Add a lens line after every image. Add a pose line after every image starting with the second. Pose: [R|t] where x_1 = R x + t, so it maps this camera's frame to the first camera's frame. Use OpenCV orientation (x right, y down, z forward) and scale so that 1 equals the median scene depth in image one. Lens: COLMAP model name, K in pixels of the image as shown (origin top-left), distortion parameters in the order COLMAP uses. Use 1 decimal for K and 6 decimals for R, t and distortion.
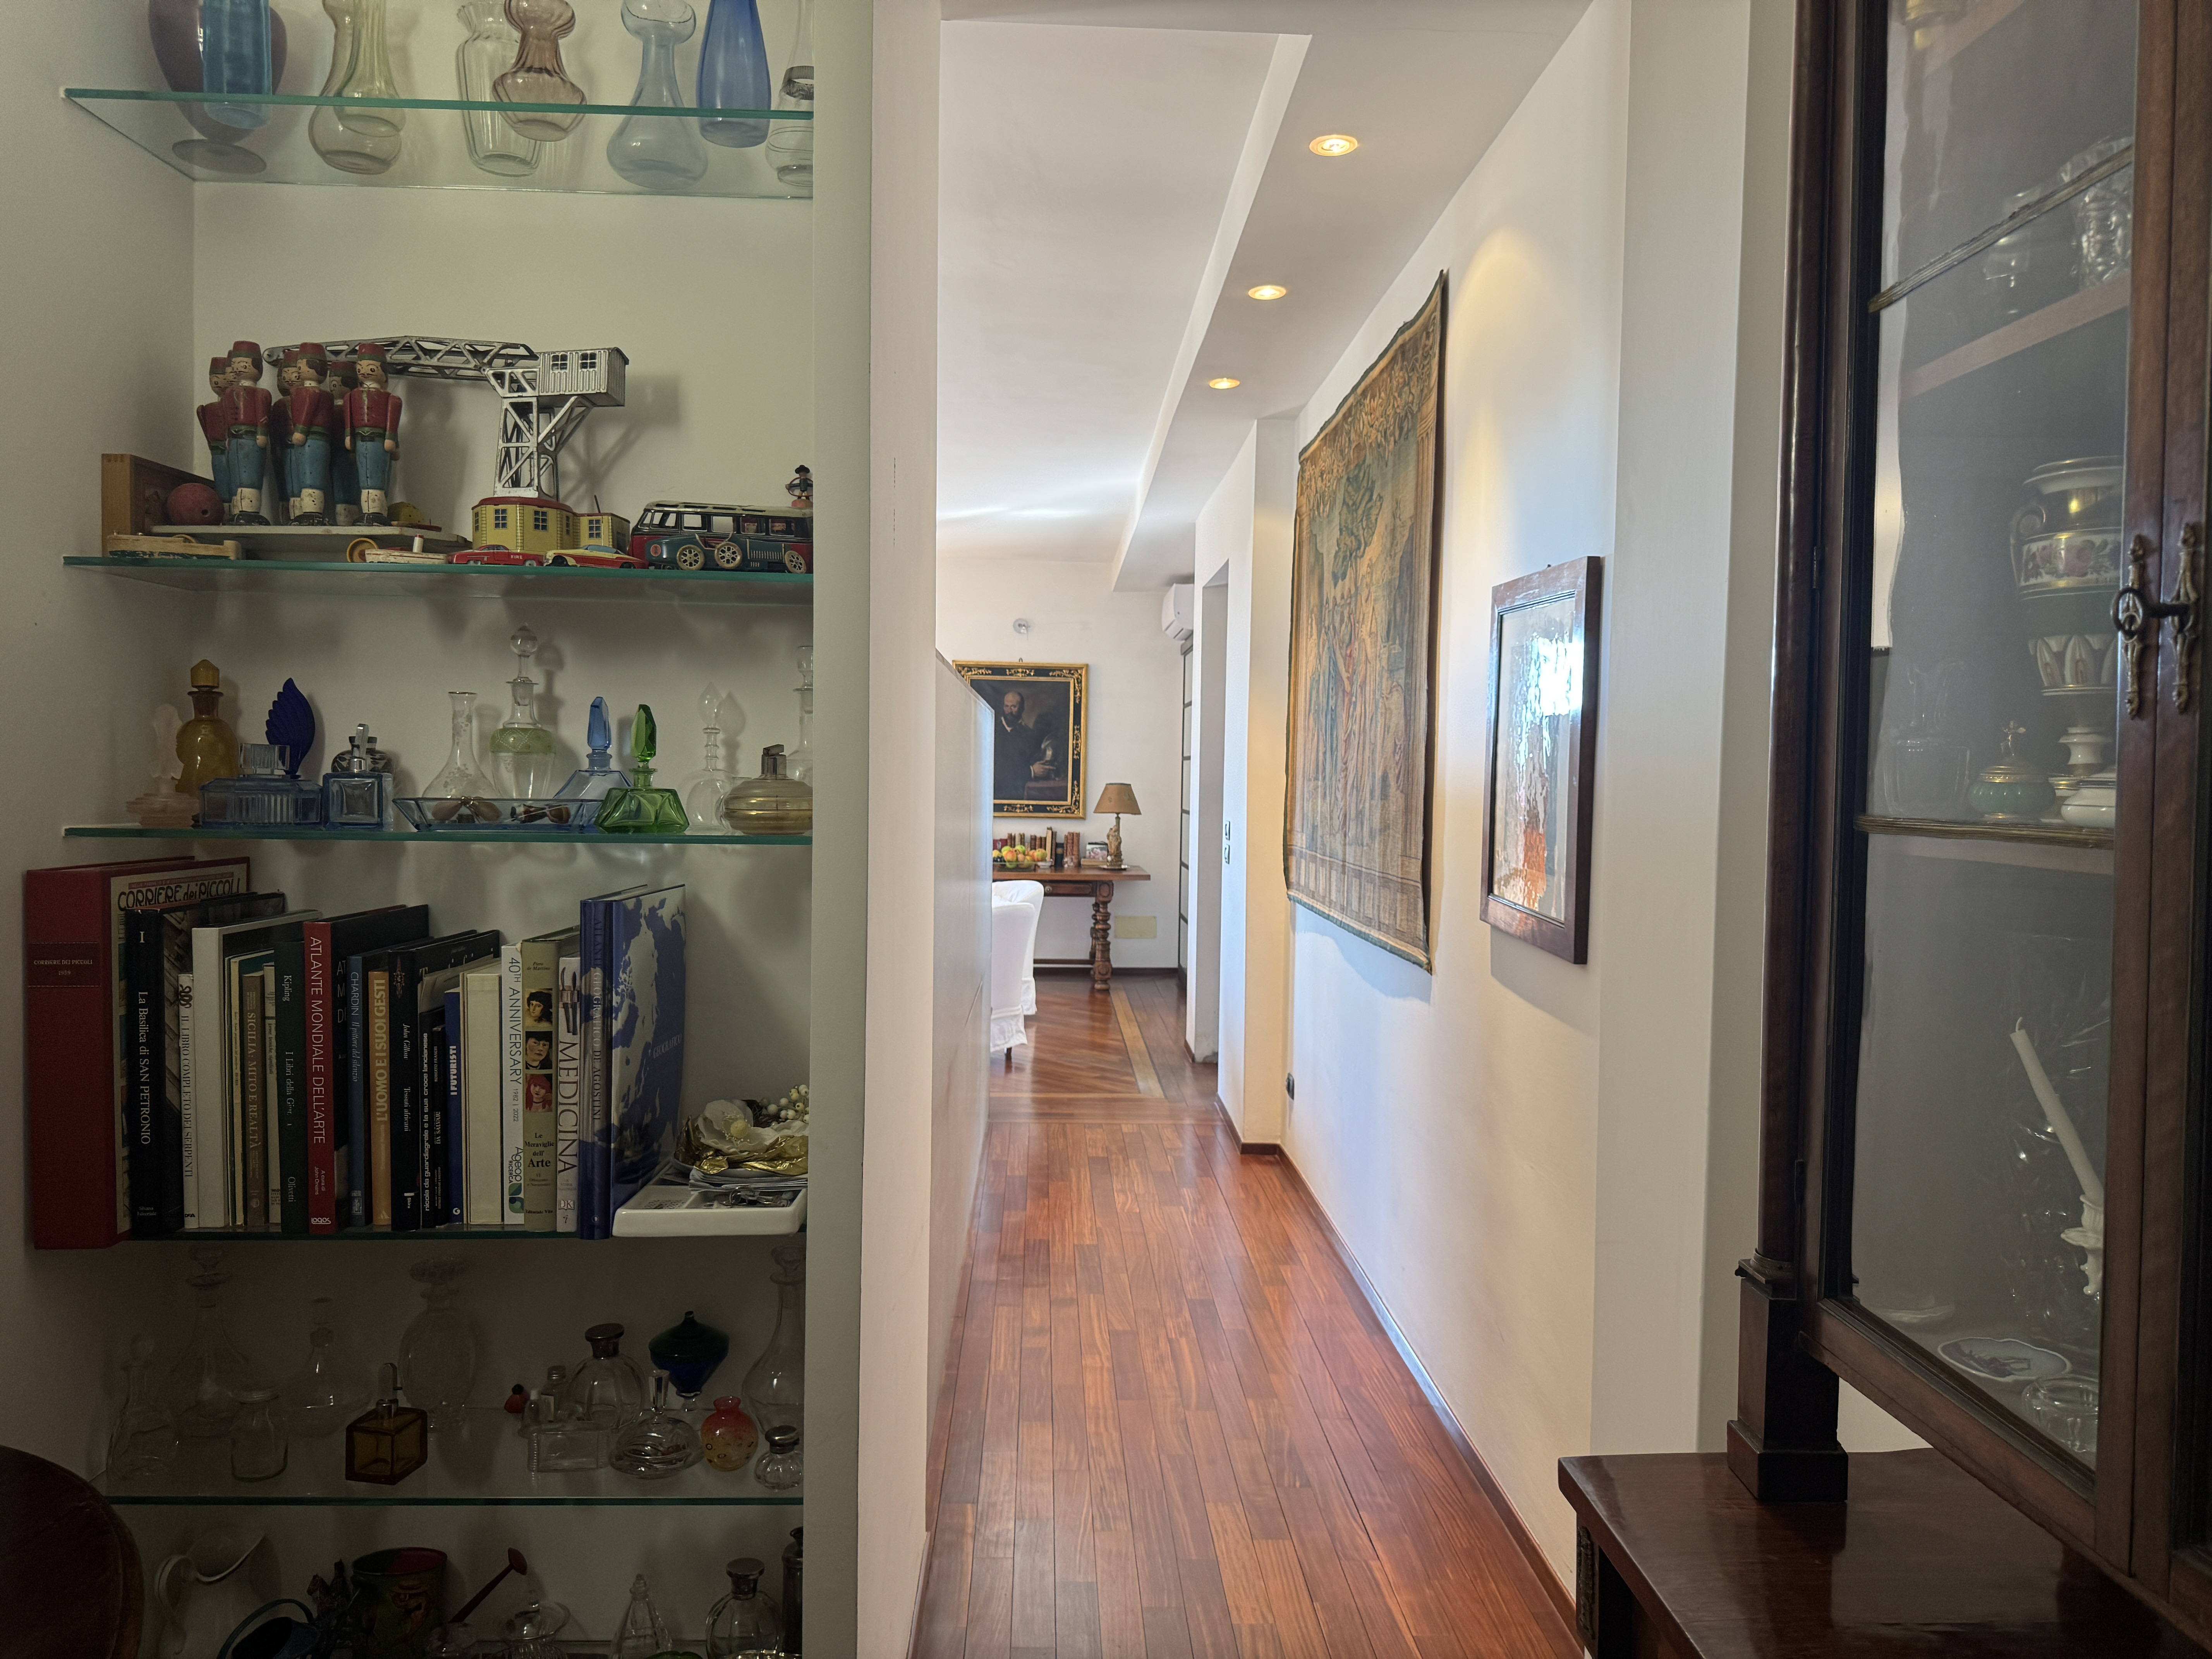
lens RADIAL K [[1518.0, 0, 1104.4], [0, 1518.0, 831.2], [0, 0, 1]] dist [0.001179, 0.000024]
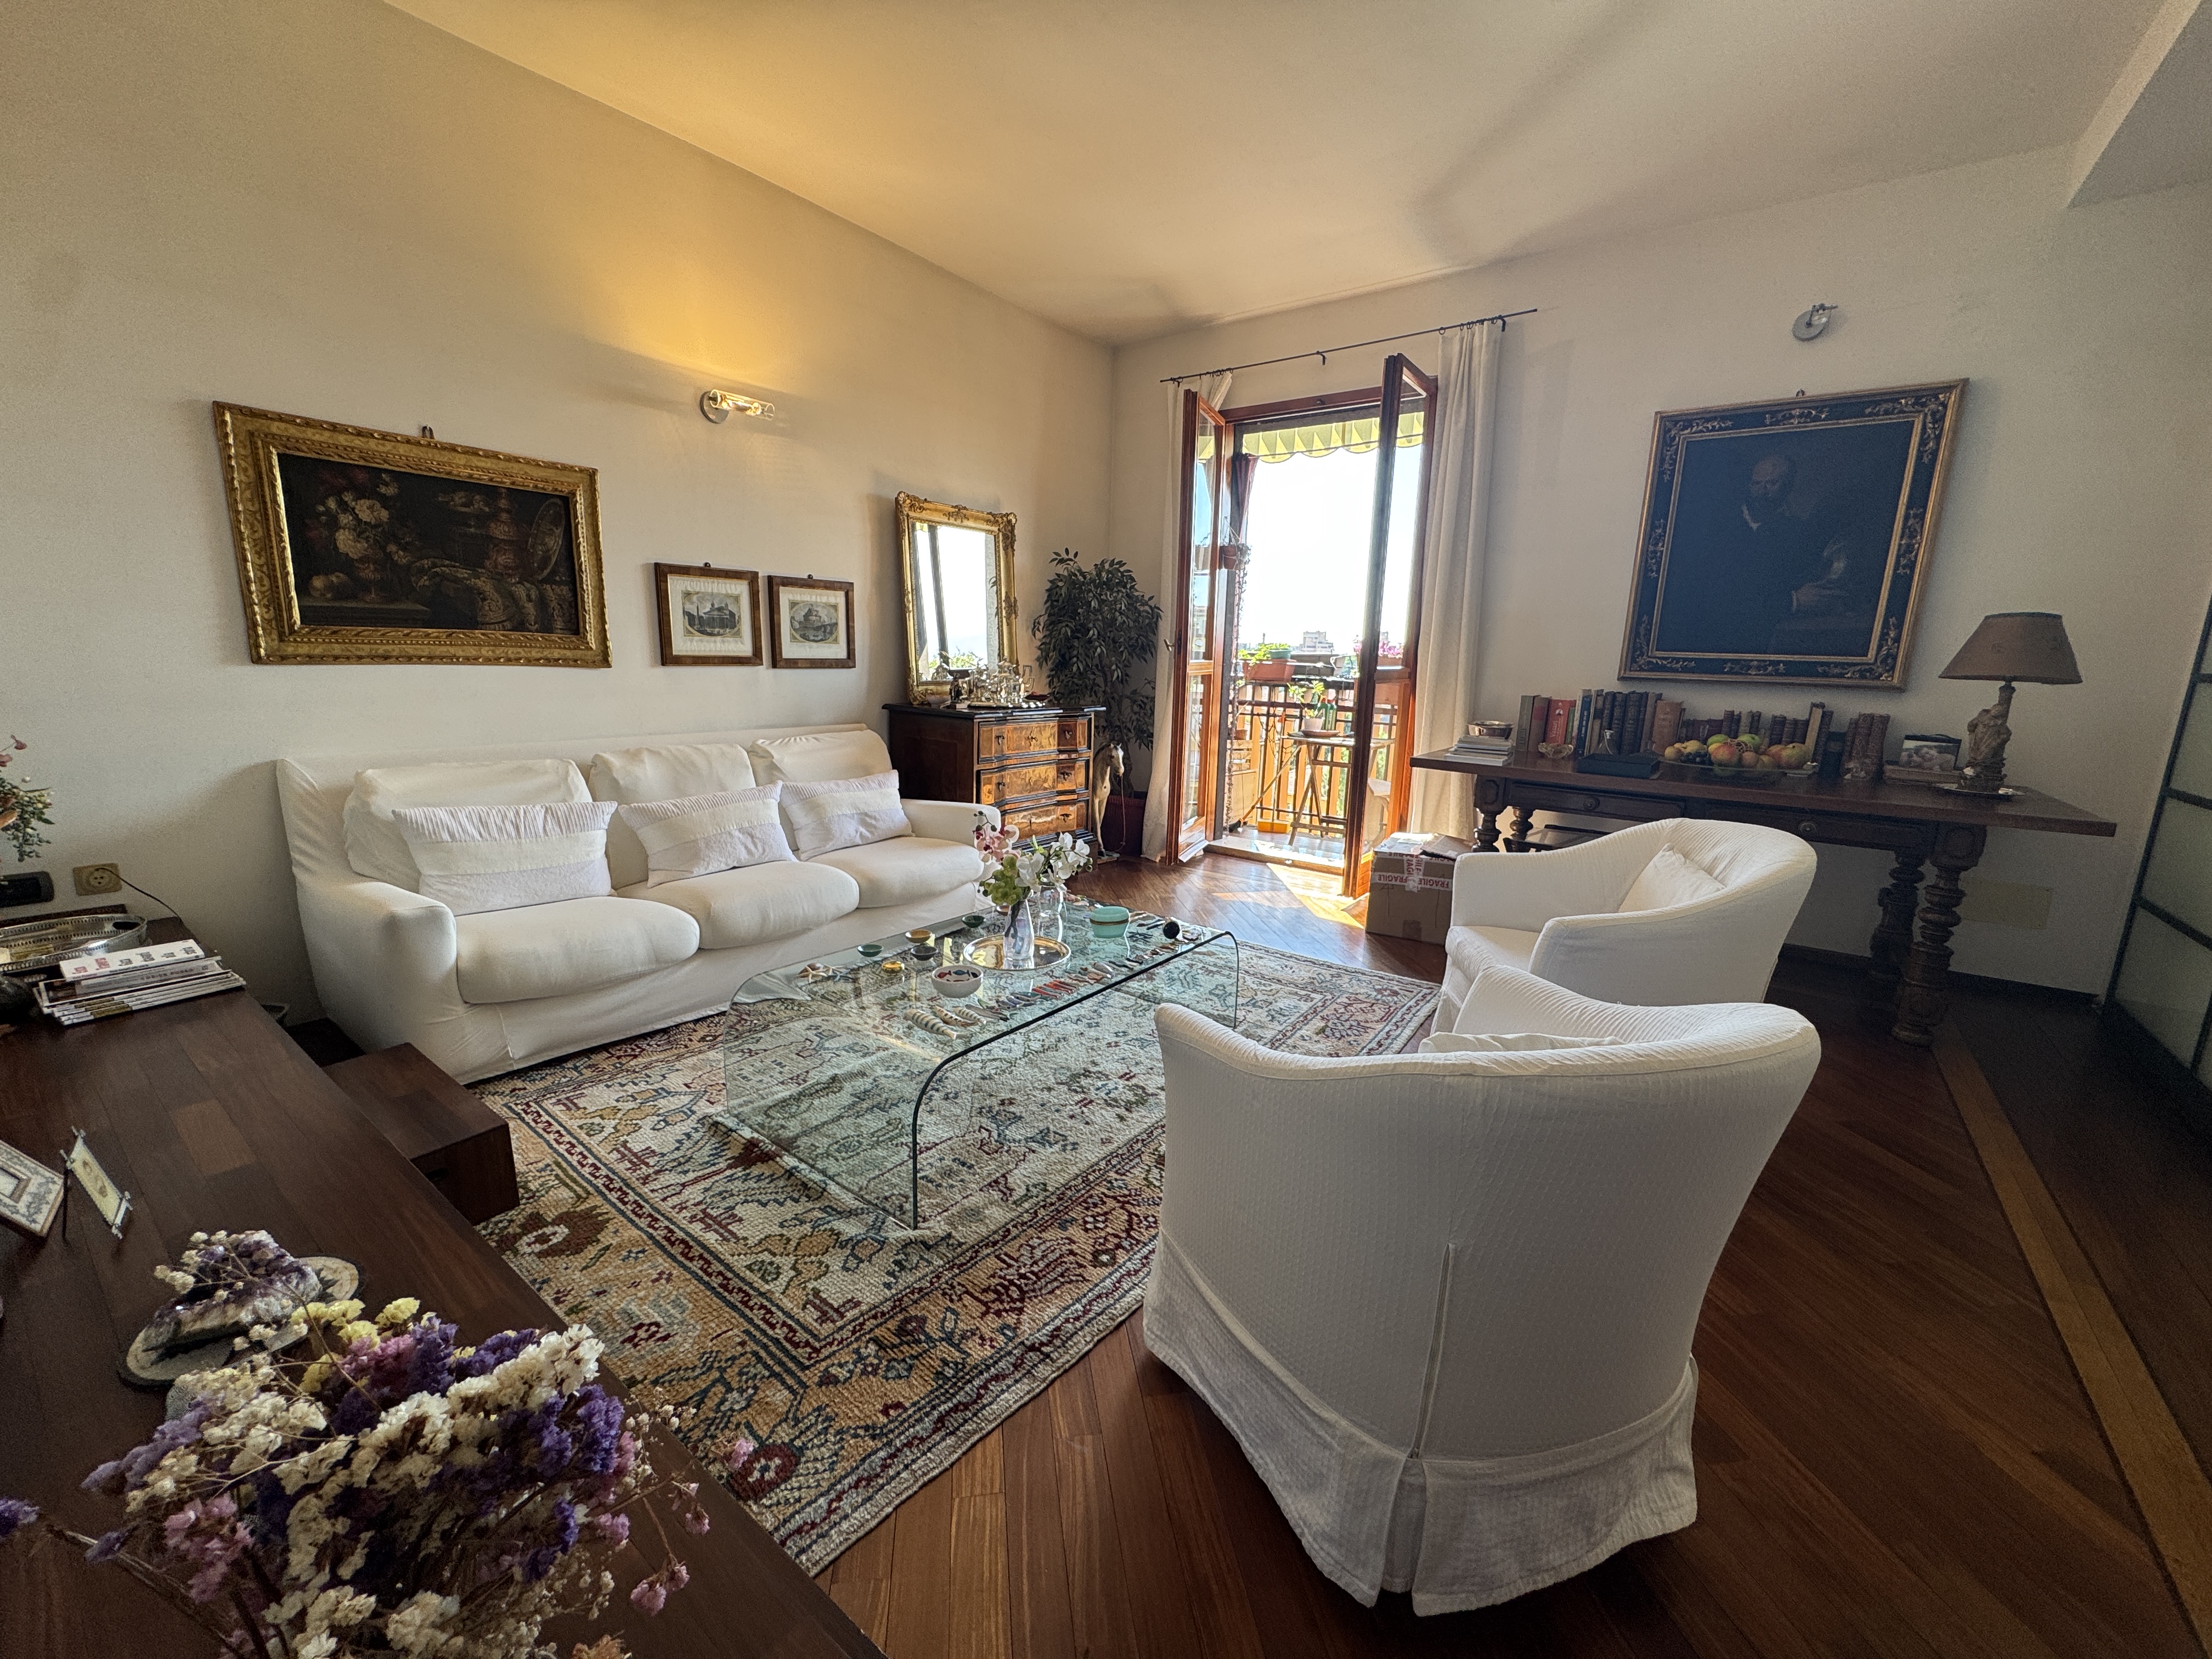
lens RADIAL K [[883.8, 0, 1106.9], [0, 883.8, 825.6], [0, 0, 1]] dist [-0.003030, 0.000418]
pose [[0.780525, 0.127714, -0.611940, -0.036109], [-0.041844, 0.987387, 0.152699, 0.003069], [0.623723, -0.093579, 0.776024, 0.584233]]
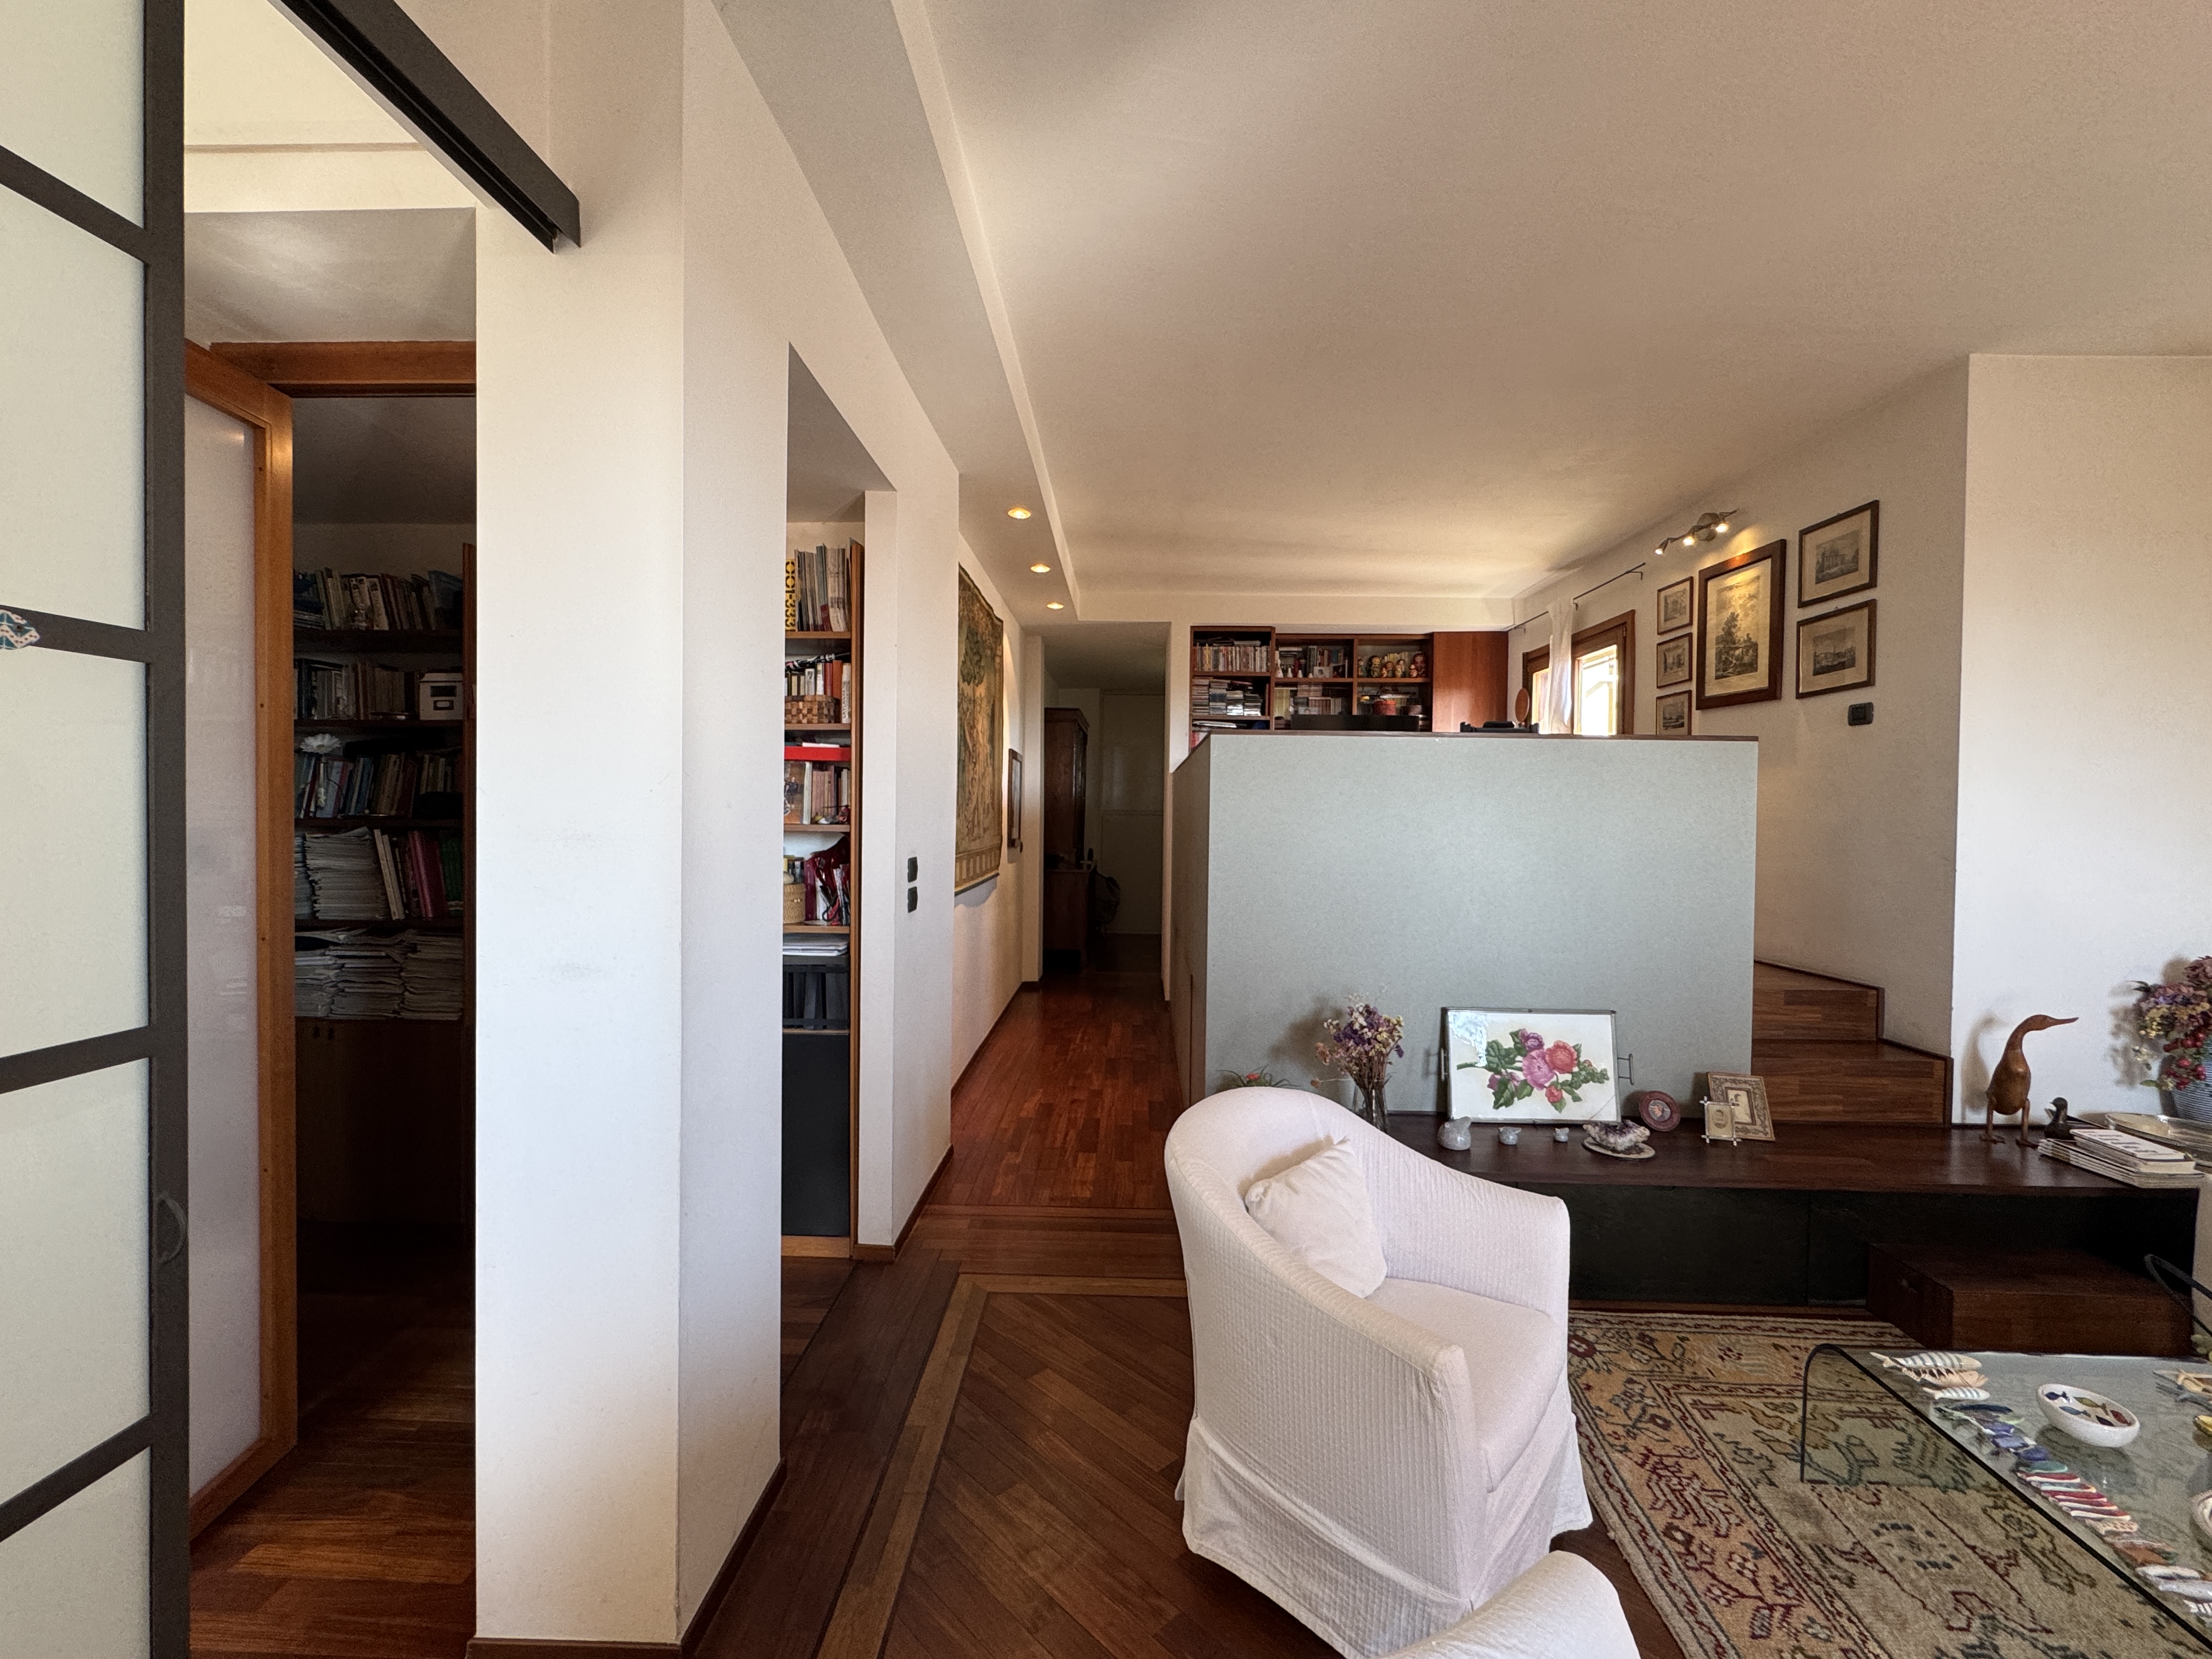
lens RADIAL K [[952.9, 0, 1101.3], [0, 952.9, 825.4], [0, 0, 1]] dist [-0.000698, -0.001163]
pose [[-0.996777, -0.027499, 0.075363, -0.030042], [-0.023176, 0.998068, 0.057649, -0.030372], [-0.076803, 0.055717, -0.995488, 0.868772]]
